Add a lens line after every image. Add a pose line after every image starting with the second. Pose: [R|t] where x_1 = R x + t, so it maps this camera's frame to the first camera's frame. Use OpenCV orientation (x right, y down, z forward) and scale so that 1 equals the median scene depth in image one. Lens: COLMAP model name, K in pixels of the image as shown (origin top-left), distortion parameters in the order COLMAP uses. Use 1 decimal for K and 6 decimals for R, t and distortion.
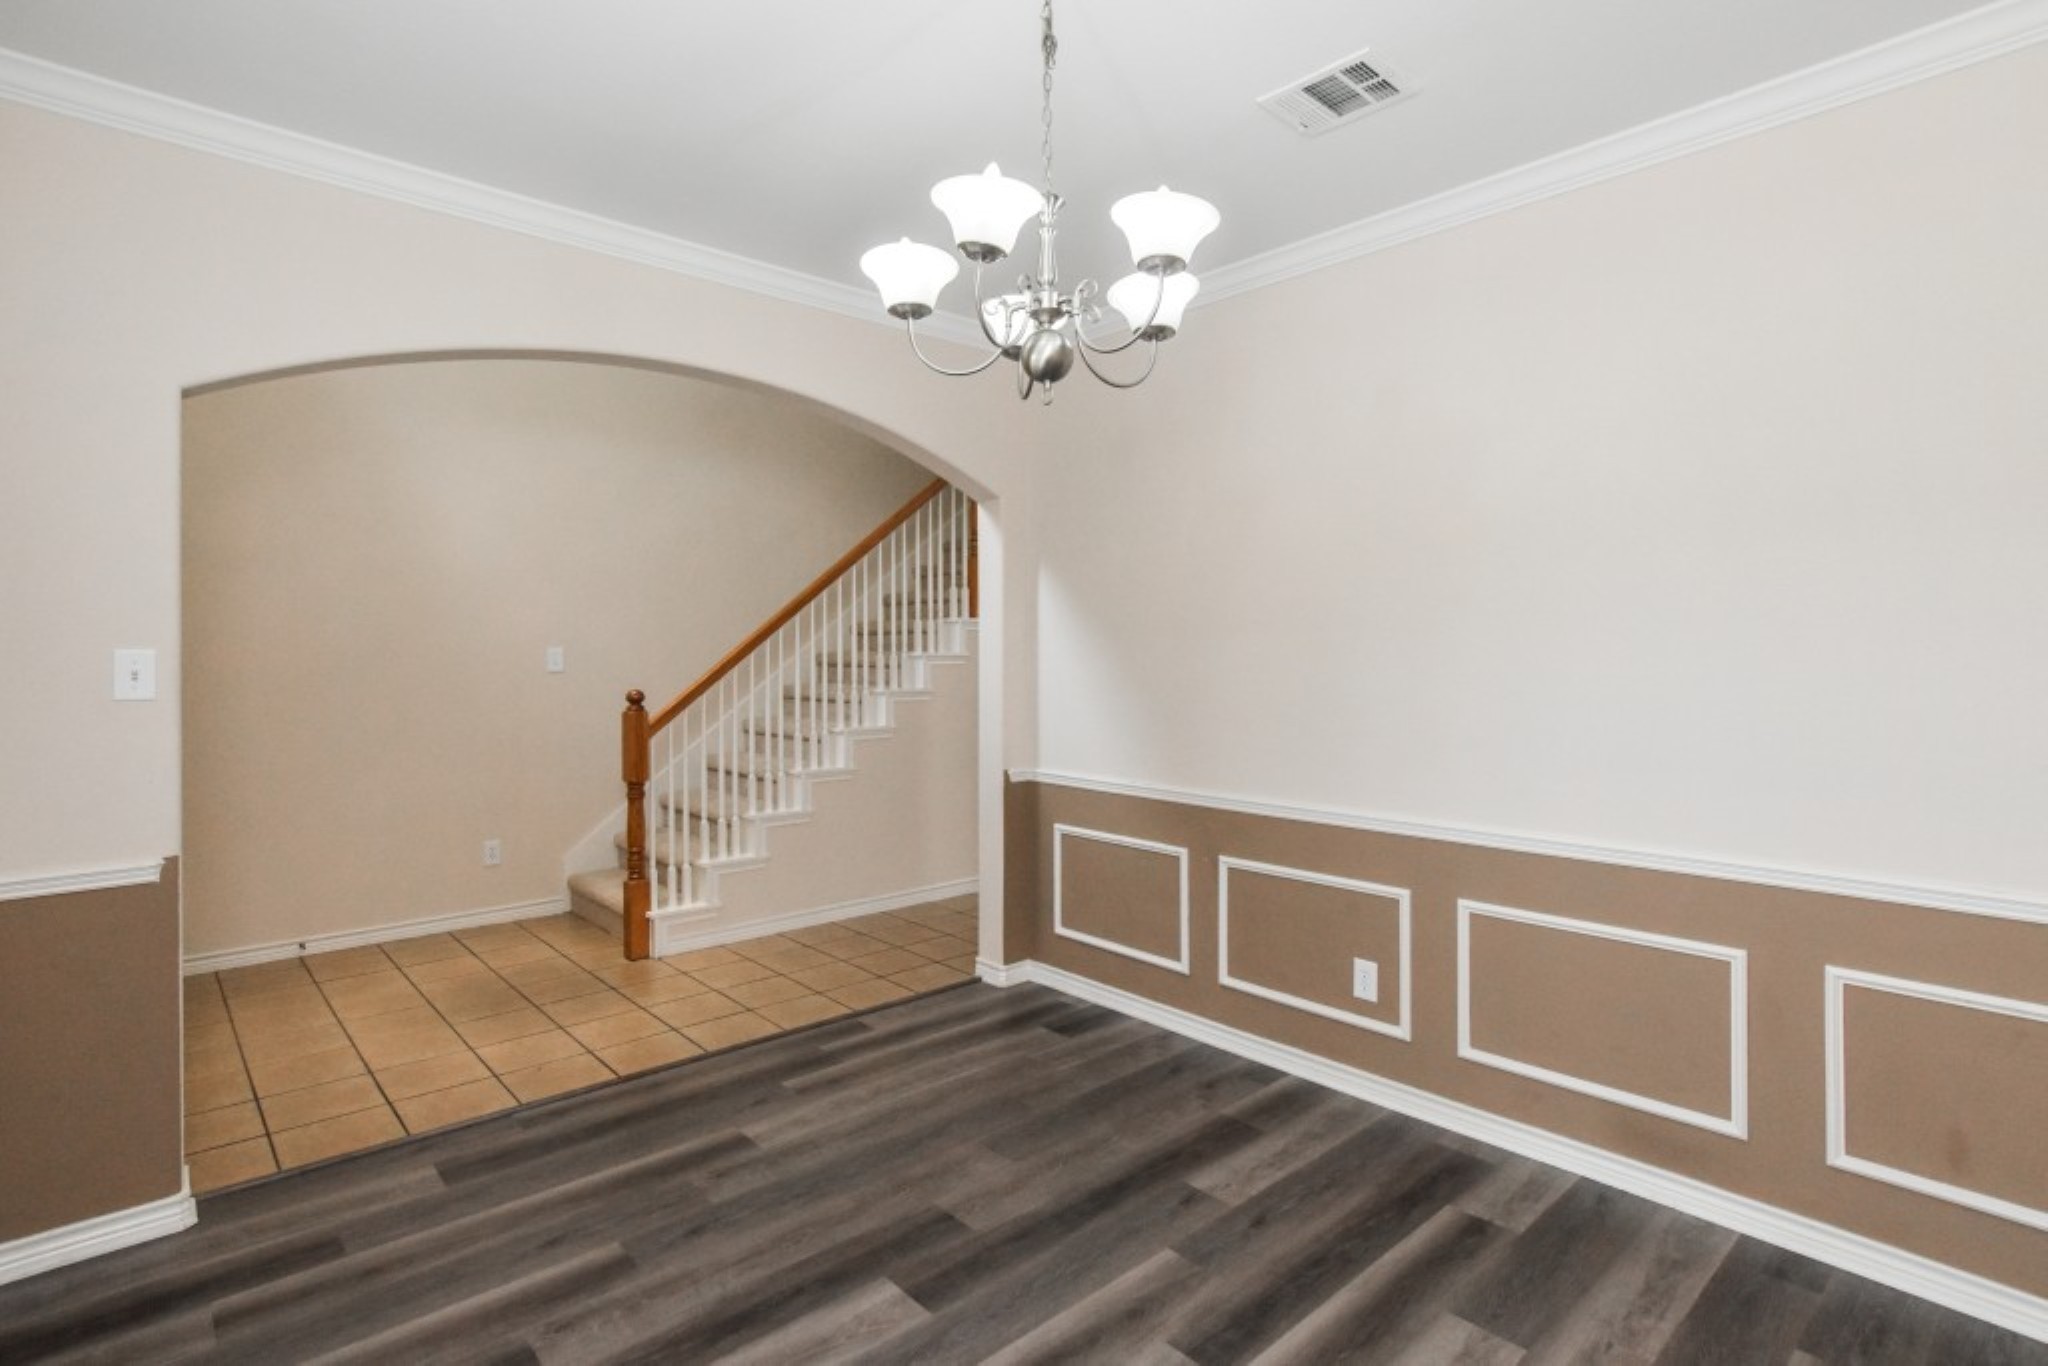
lens RADIAL K [[1004.2, 0, 1042.2], [0, 1004.2, 647.0], [0, 0, 1]] dist [-0.013386, 0.006154]
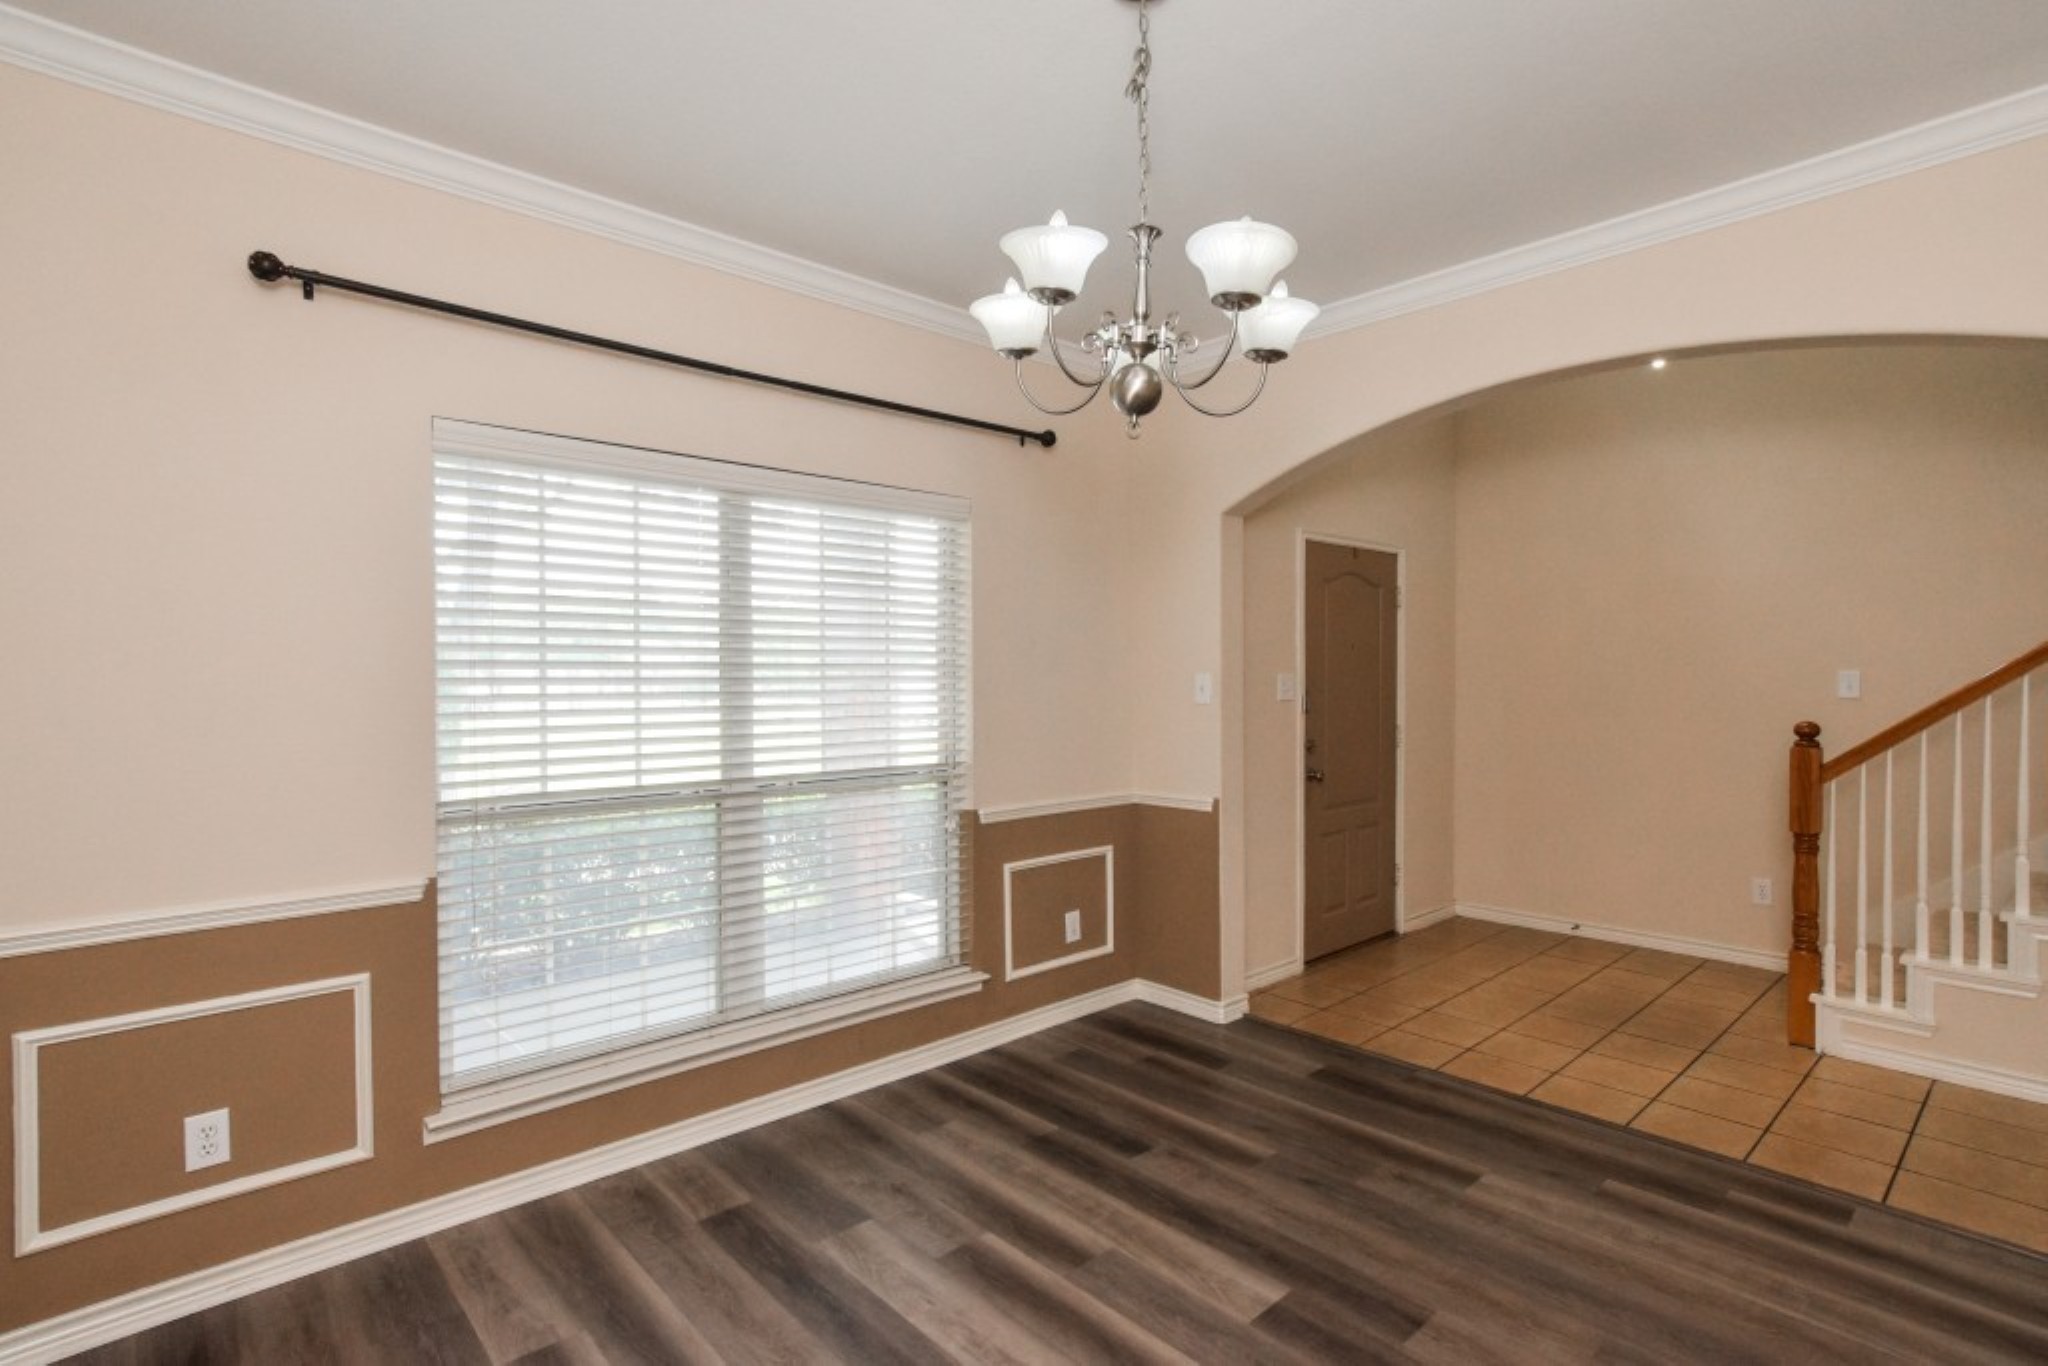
lens RADIAL K [[1004.2, 0, 1026.2], [0, 1004.2, 683.3], [0, 0, 1]] dist [-0.013386, 0.006154]
pose [[0.001183, 0.011358, -0.999935, 0.609750], [0.004776, 0.999924, 0.011364, -0.001813], [0.999988, -0.004789, 0.001128, 0.519520]]
